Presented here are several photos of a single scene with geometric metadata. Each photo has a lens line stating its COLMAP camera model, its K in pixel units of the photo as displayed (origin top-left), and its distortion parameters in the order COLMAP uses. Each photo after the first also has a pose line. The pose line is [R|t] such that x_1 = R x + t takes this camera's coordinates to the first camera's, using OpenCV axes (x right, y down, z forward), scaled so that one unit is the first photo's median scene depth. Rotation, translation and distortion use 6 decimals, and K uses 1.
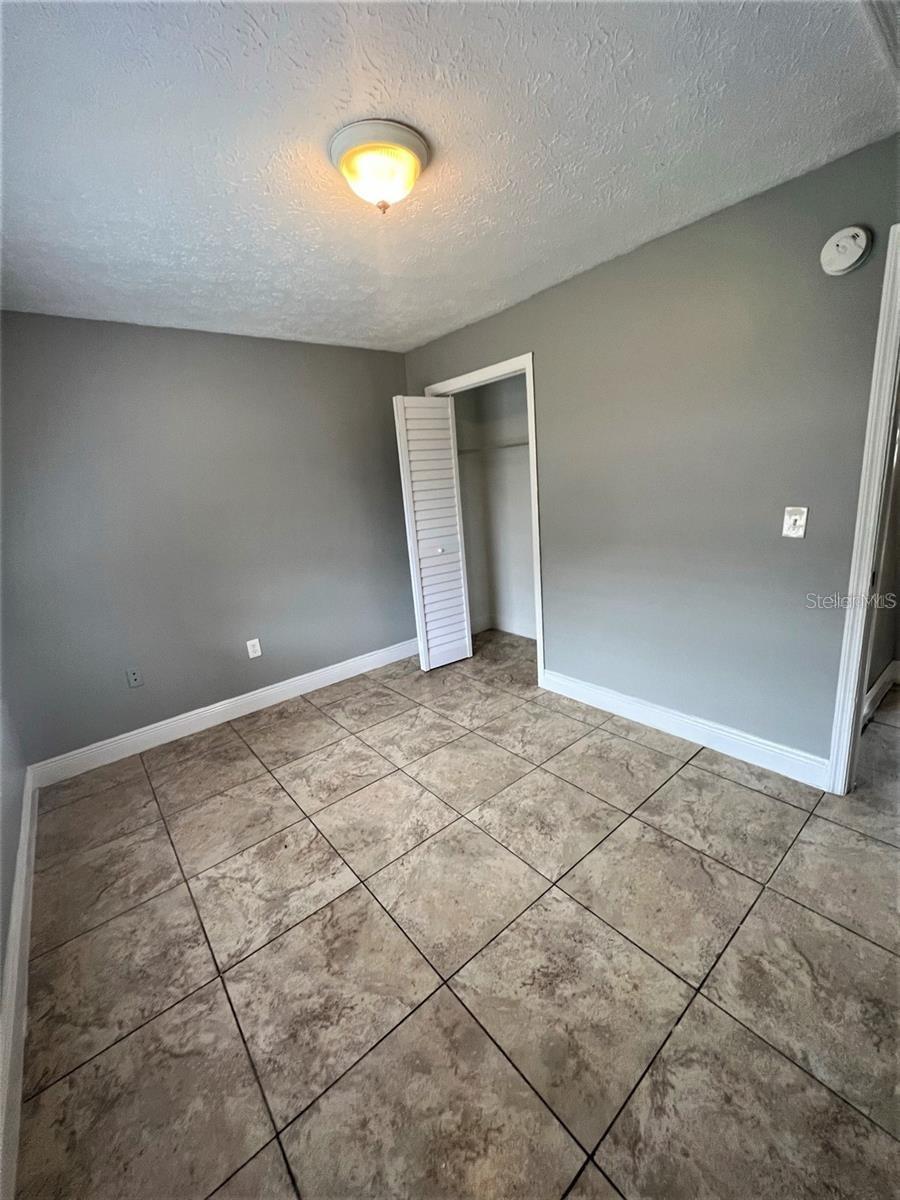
lens RADIAL K [[477.5, 0, 452.2], [0, 477.5, 595.7], [0, 0, 1]] dist [-0.002409, 0.000662]
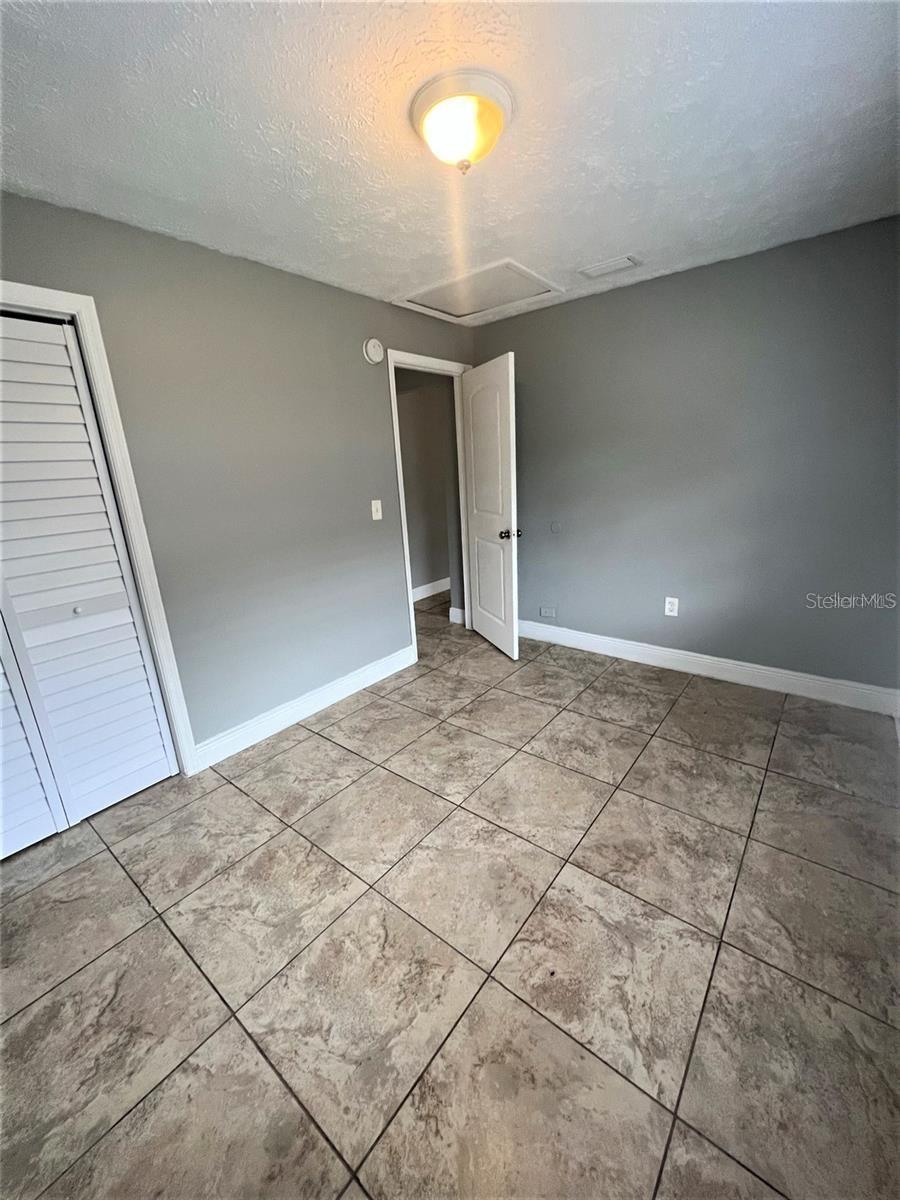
lens RADIAL K [[477.5, 0, 452.2], [0, 477.5, 595.7], [0, 0, 1]] dist [-0.002409, 0.000662]
pose [[-0.197473, -0.175283, 0.964510, -0.949601], [0.300551, 0.925678, 0.229760, -0.188283], [-0.933099, 0.335256, -0.130115, 1.118461]]
